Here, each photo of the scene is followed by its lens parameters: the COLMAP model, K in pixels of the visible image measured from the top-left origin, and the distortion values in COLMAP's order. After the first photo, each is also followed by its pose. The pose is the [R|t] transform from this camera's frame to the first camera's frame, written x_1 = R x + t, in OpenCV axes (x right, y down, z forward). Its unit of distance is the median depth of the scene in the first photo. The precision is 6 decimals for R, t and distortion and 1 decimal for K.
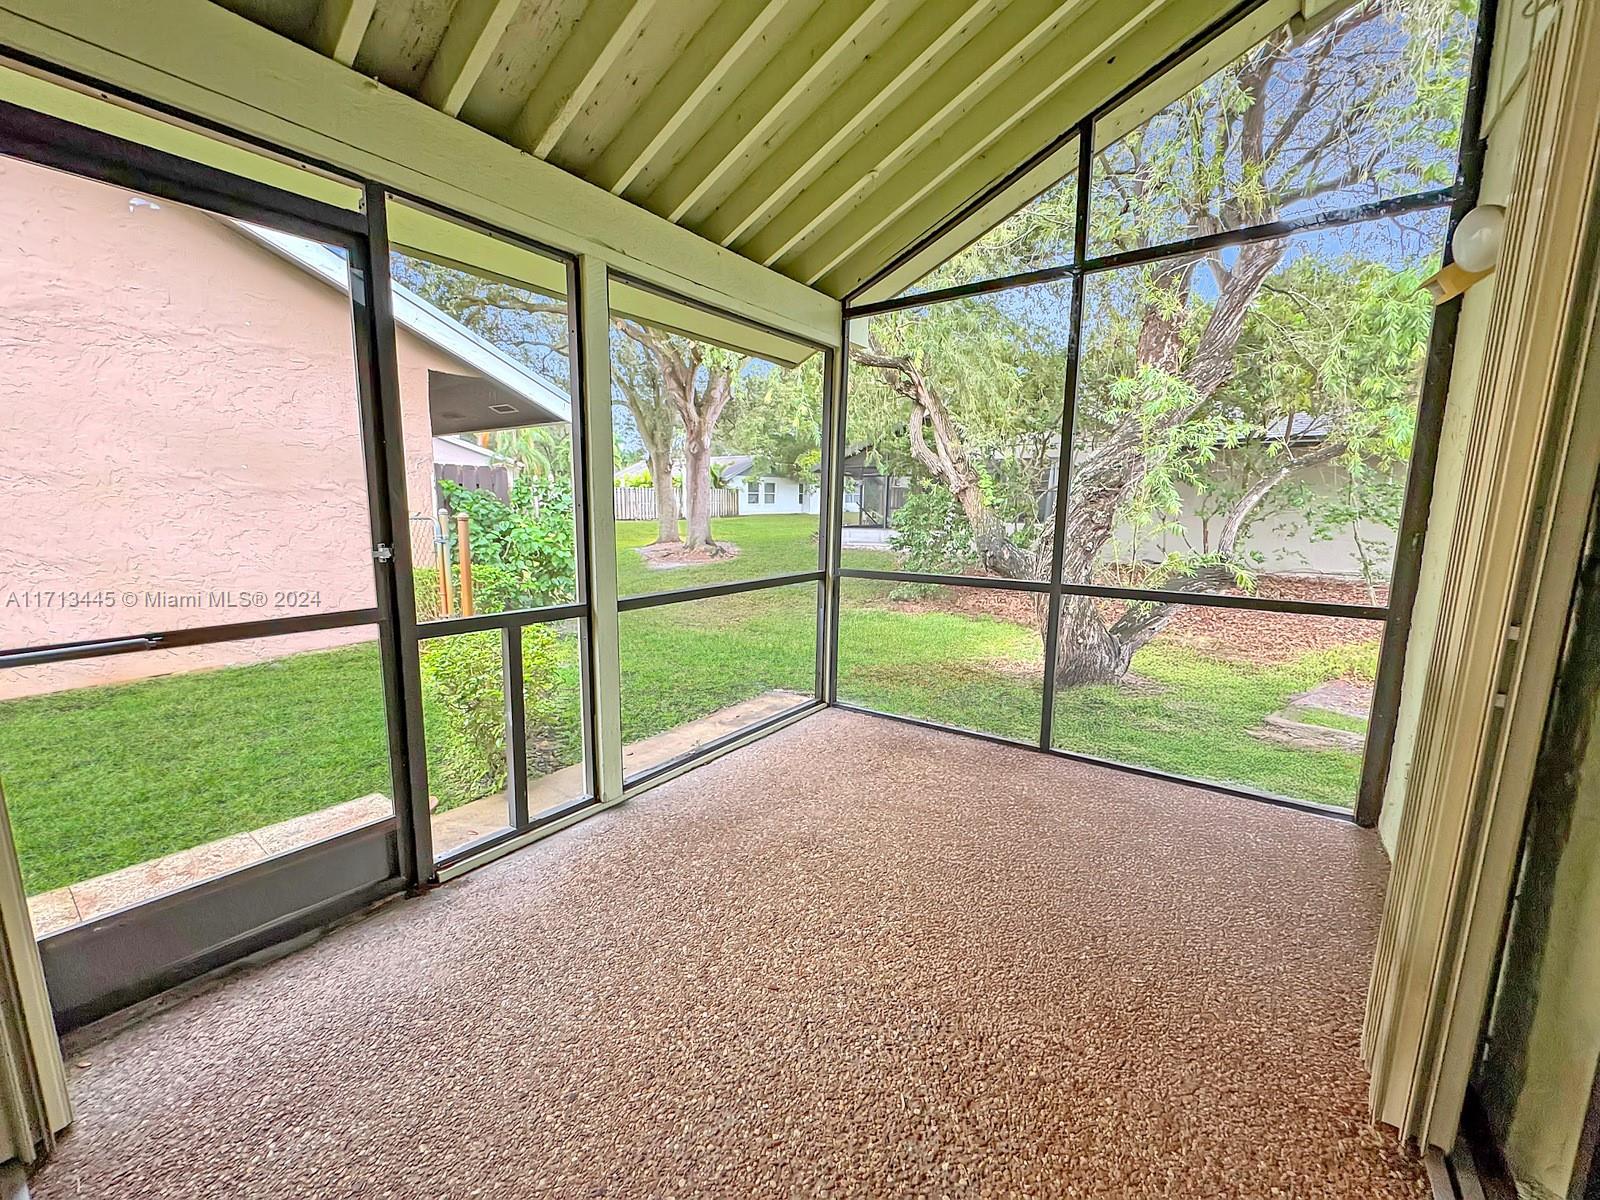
lens RADIAL K [[636.5, 0, 800.0], [0, 636.5, 600.0], [0, 0, 1]] dist [-0.001503, 0.000025]
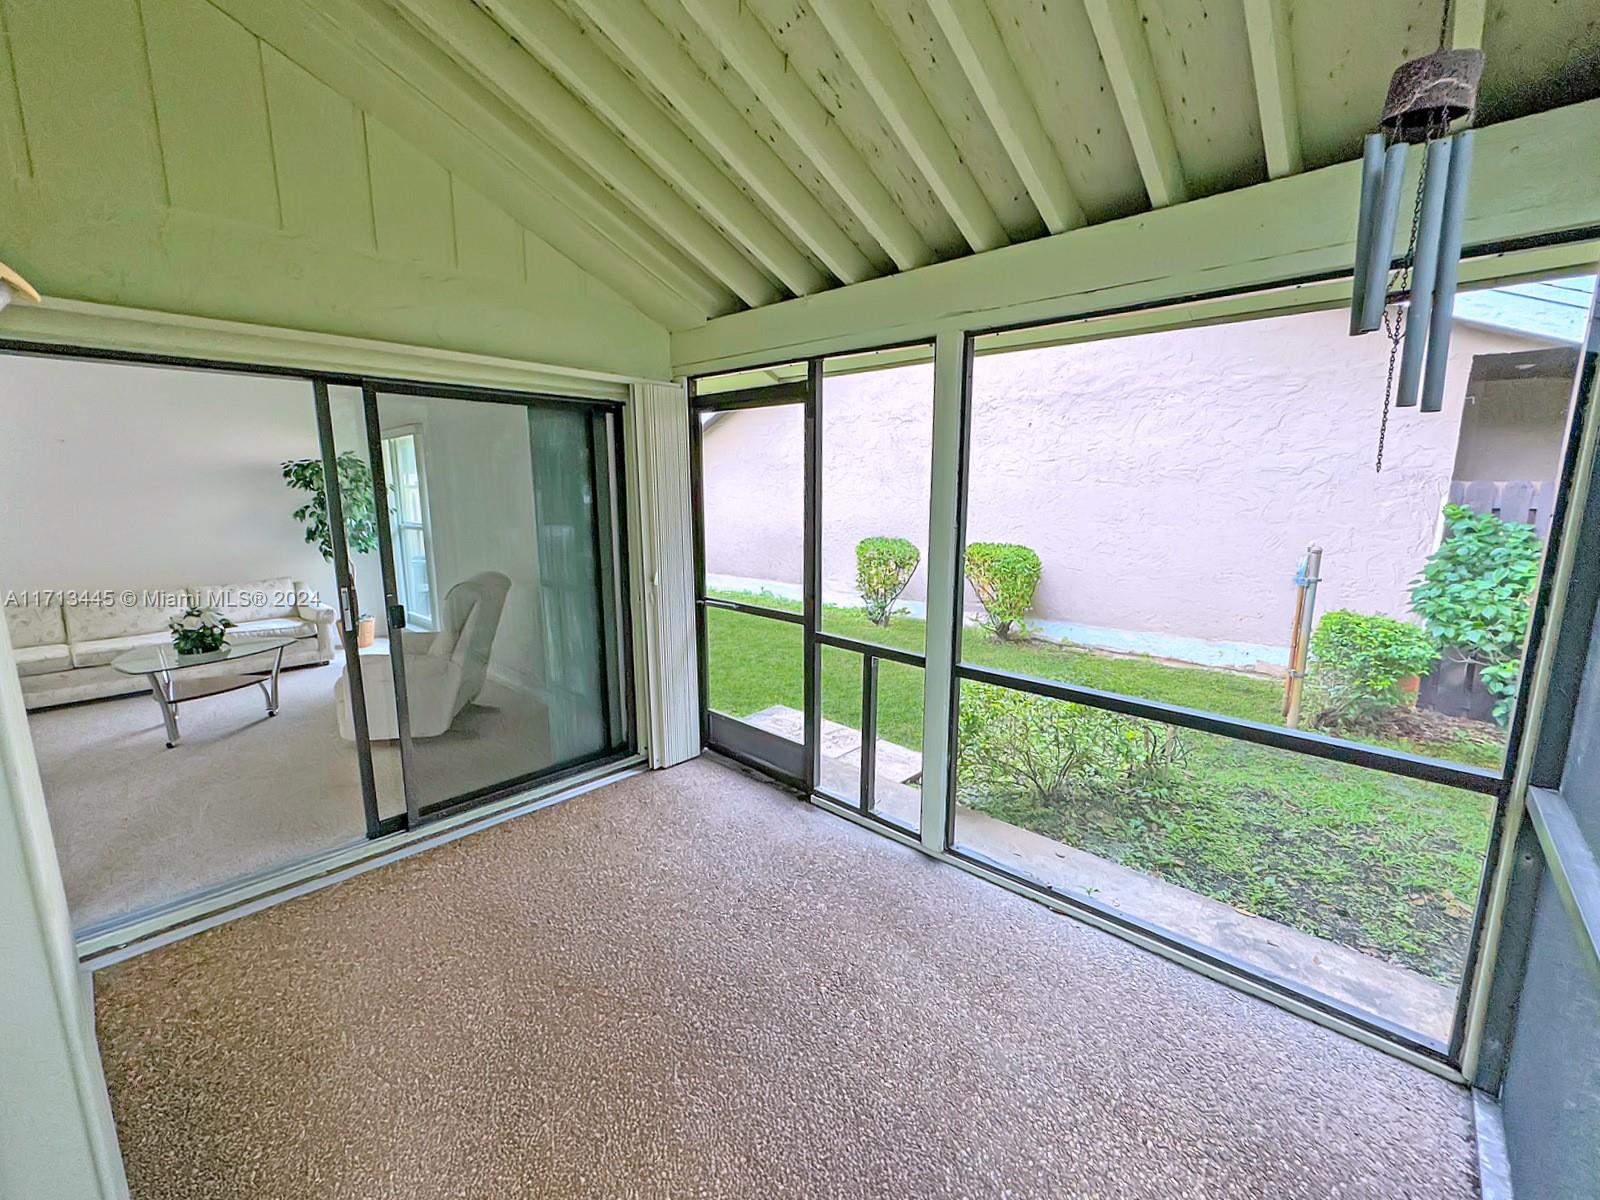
lens RADIAL K [[660.7, 0, 798.0], [0, 660.7, 609.8], [0, 0, 1]] dist [0.000630, 0.000098]
pose [[-0.123450, 0.174642, -0.976862, 0.802080], [-0.154952, 0.968925, 0.192805, -0.266776], [0.980179, 0.175168, -0.092553, 0.924732]]
